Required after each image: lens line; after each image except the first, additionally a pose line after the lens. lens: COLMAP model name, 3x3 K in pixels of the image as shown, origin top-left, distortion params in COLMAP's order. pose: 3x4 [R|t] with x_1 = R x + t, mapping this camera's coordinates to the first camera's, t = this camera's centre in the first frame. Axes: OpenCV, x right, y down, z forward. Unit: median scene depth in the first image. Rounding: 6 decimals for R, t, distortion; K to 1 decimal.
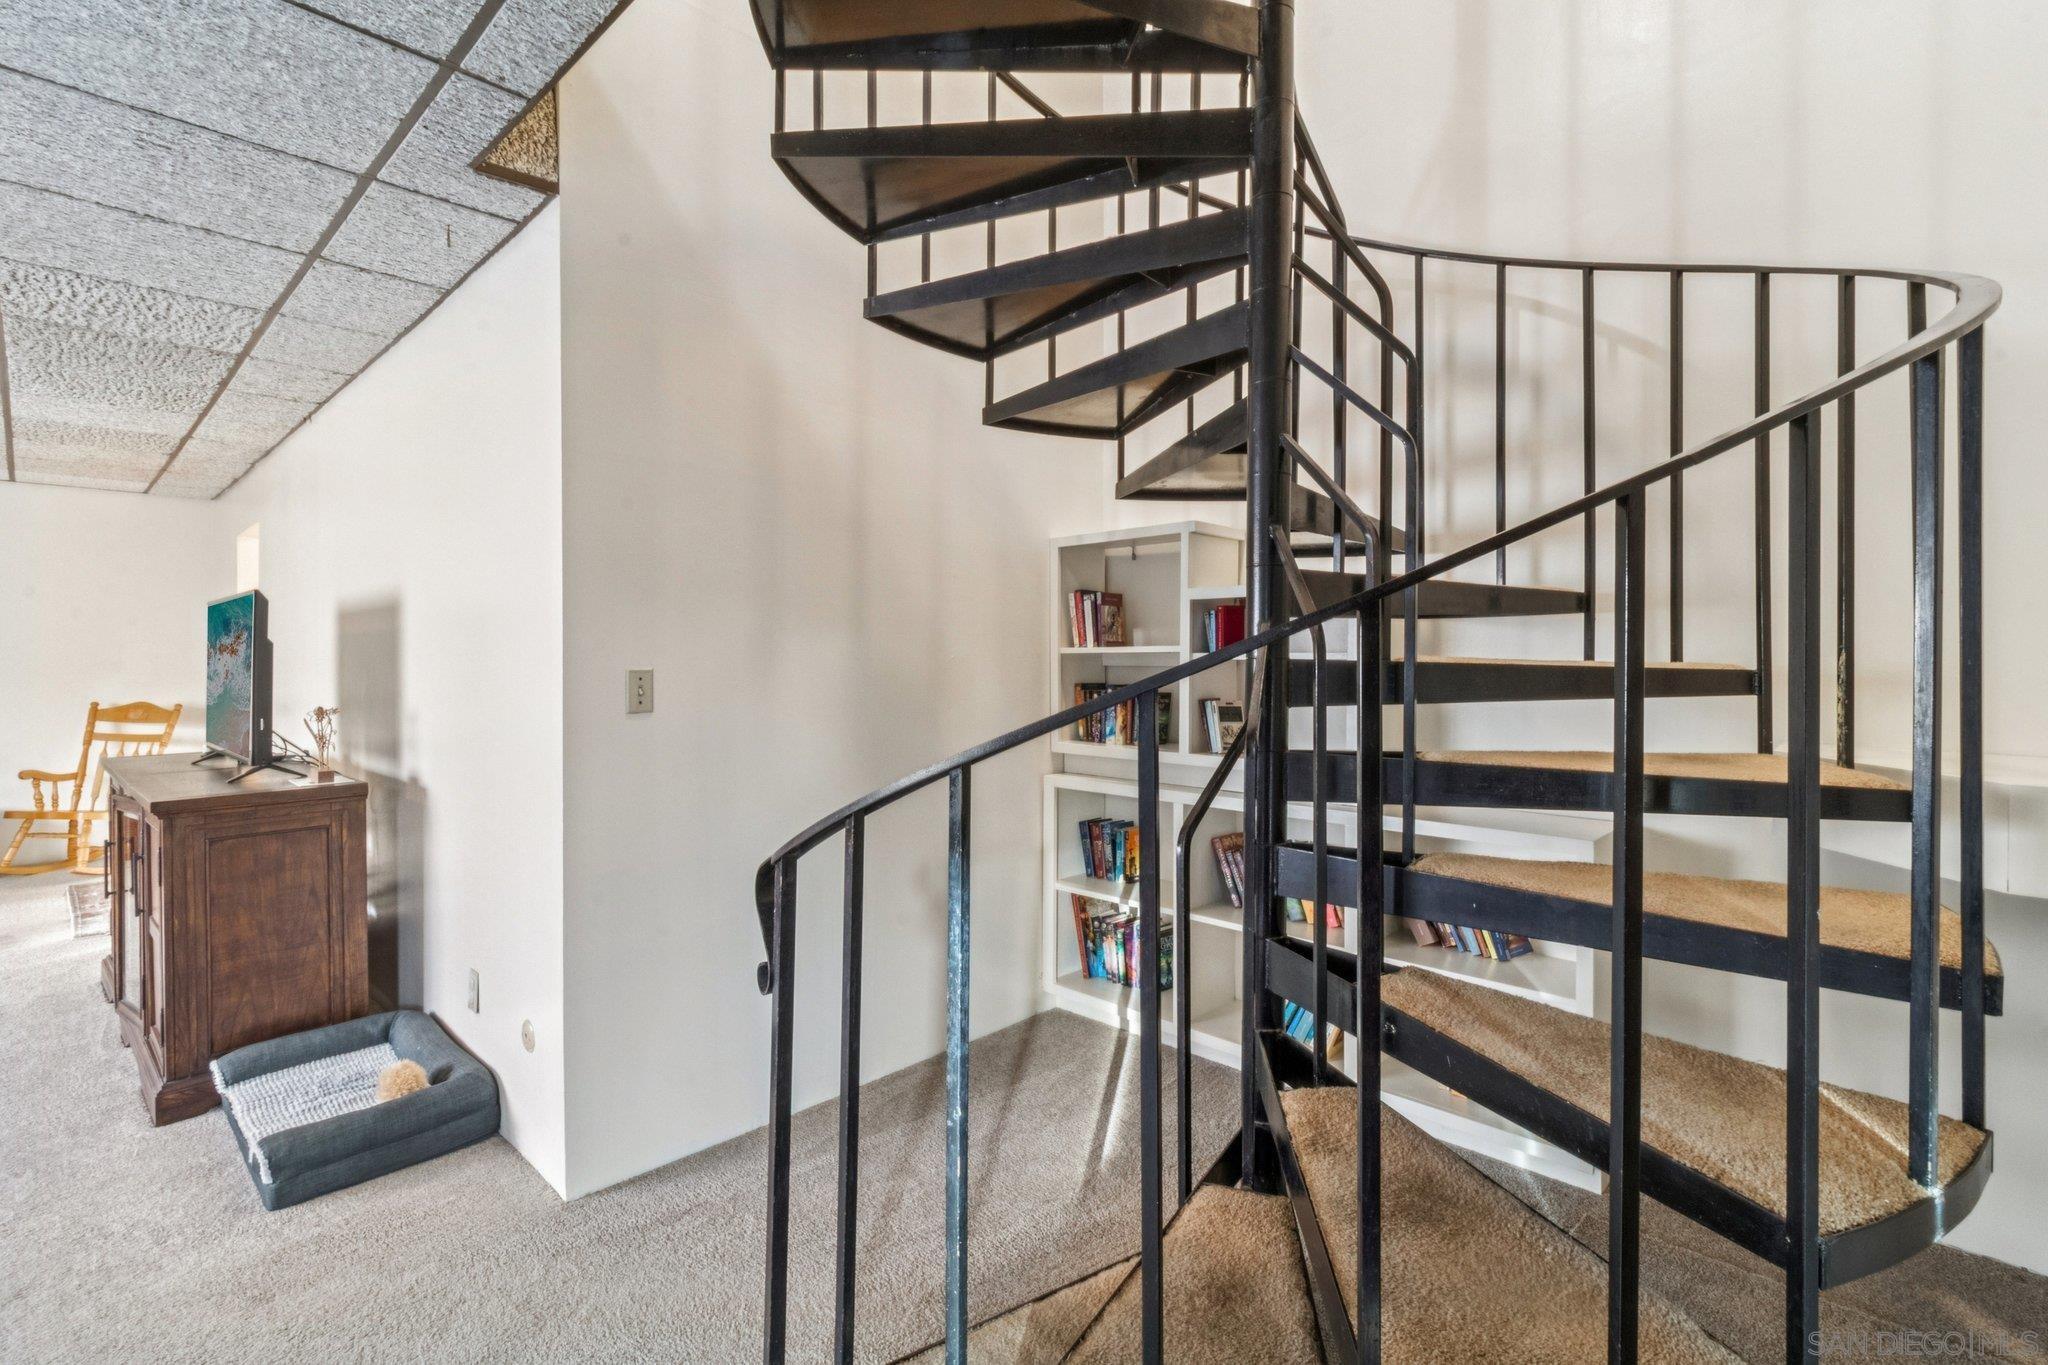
lens RADIAL K [[943.2, 0, 1015.7], [0, 943.2, 660.6], [0, 0, 1]] dist [0.002485, -0.000235]
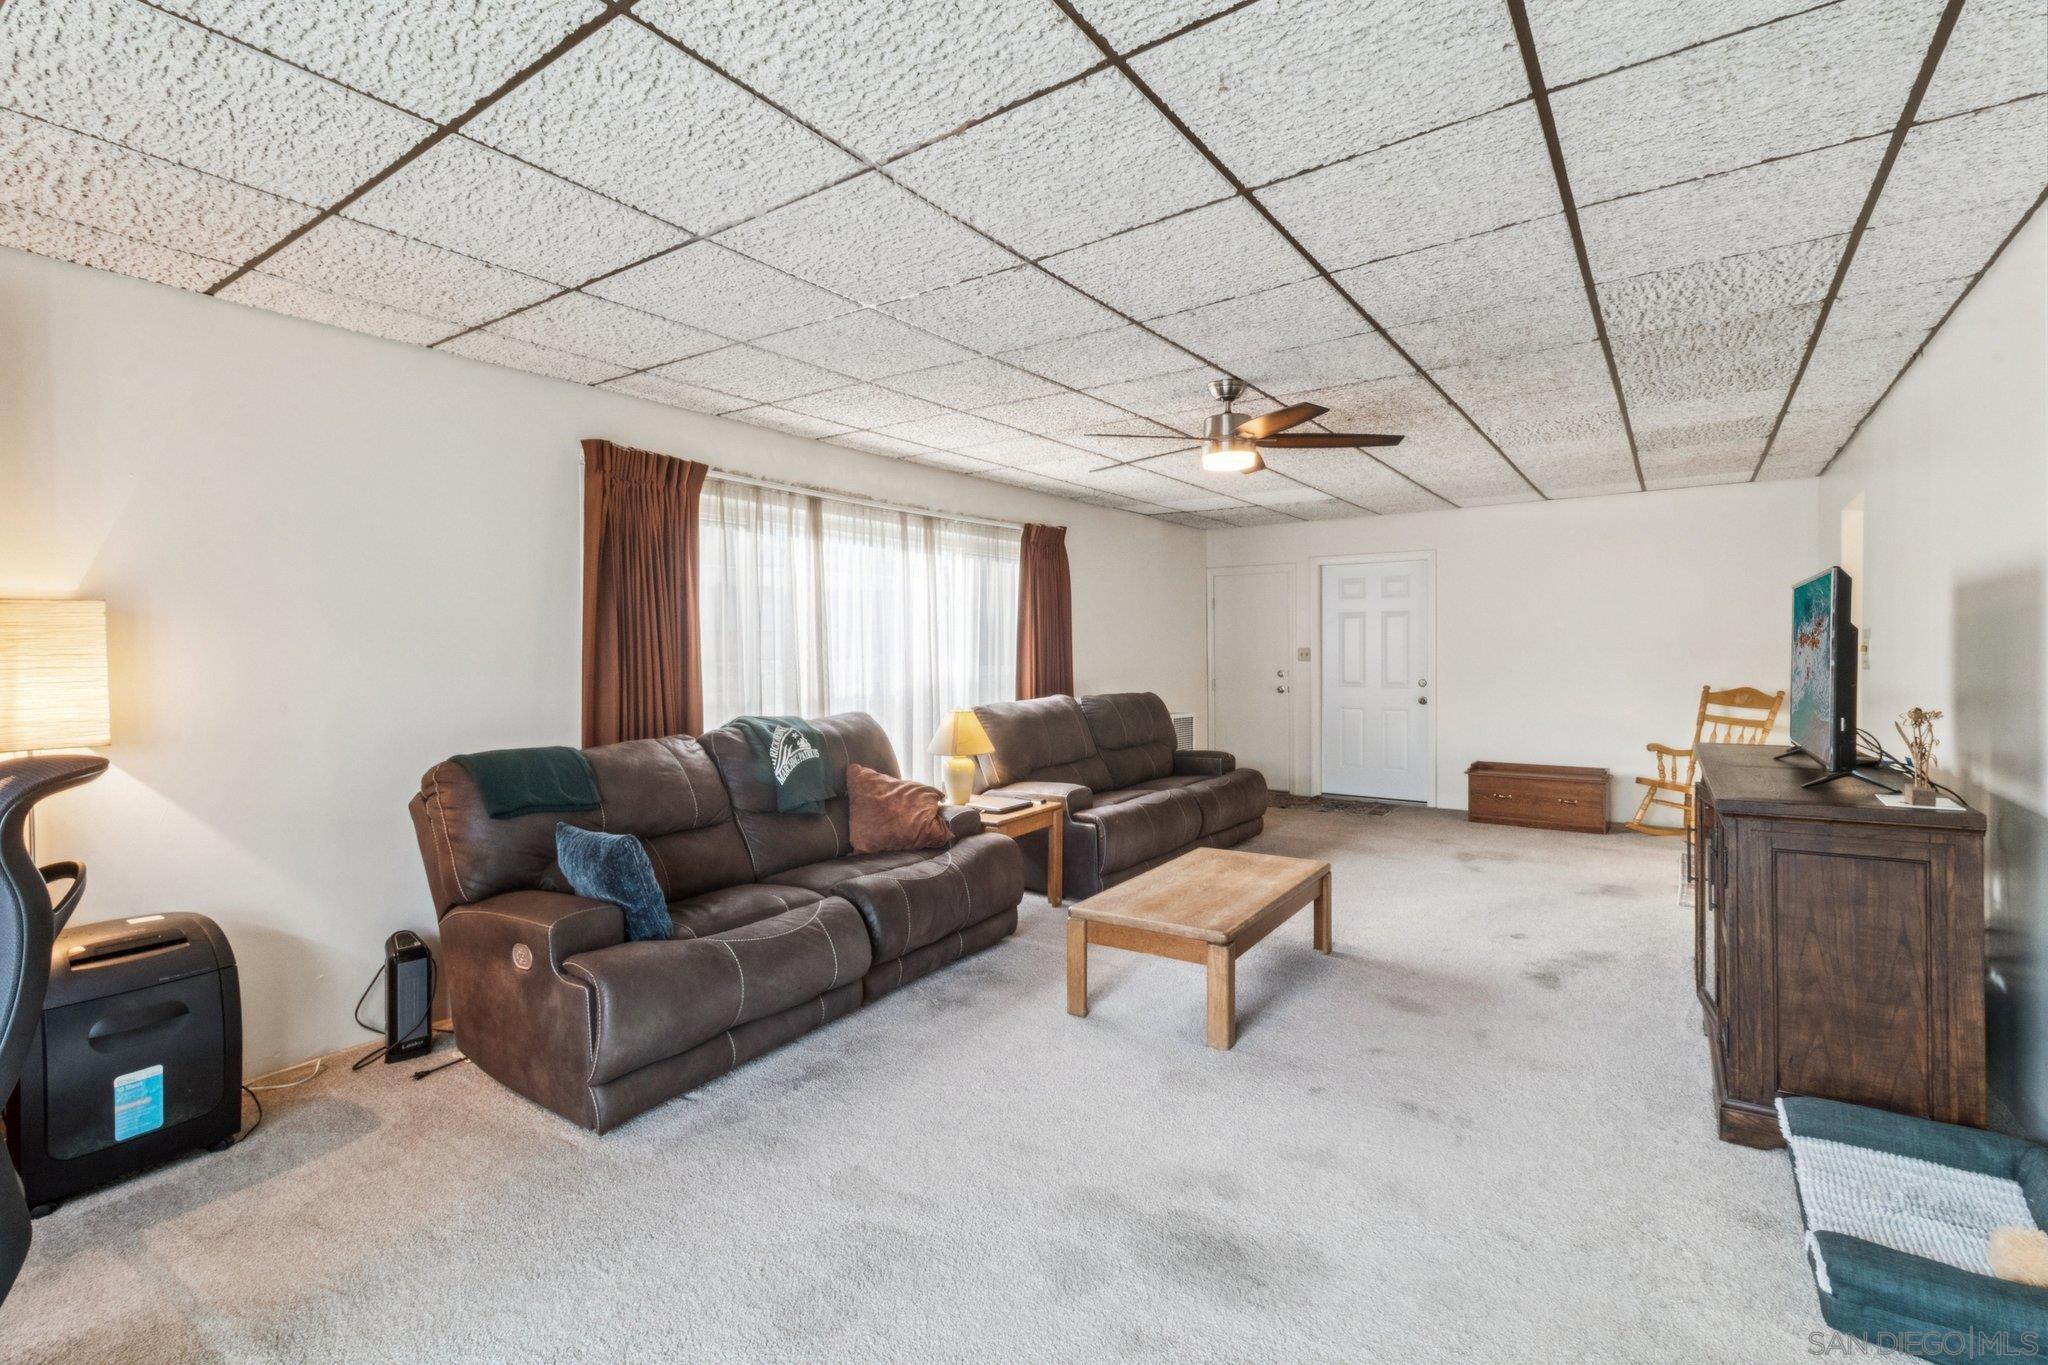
lens RADIAL K [[943.2, 0, 1015.7], [0, 943.2, 660.6], [0, 0, 1]] dist [0.002485, -0.000235]
pose [[0.147227, 0.011667, -0.989034, -0.064532], [0.005577, 0.999905, 0.012626, -0.004449], [0.989087, -0.007375, 0.147148, 0.133708]]
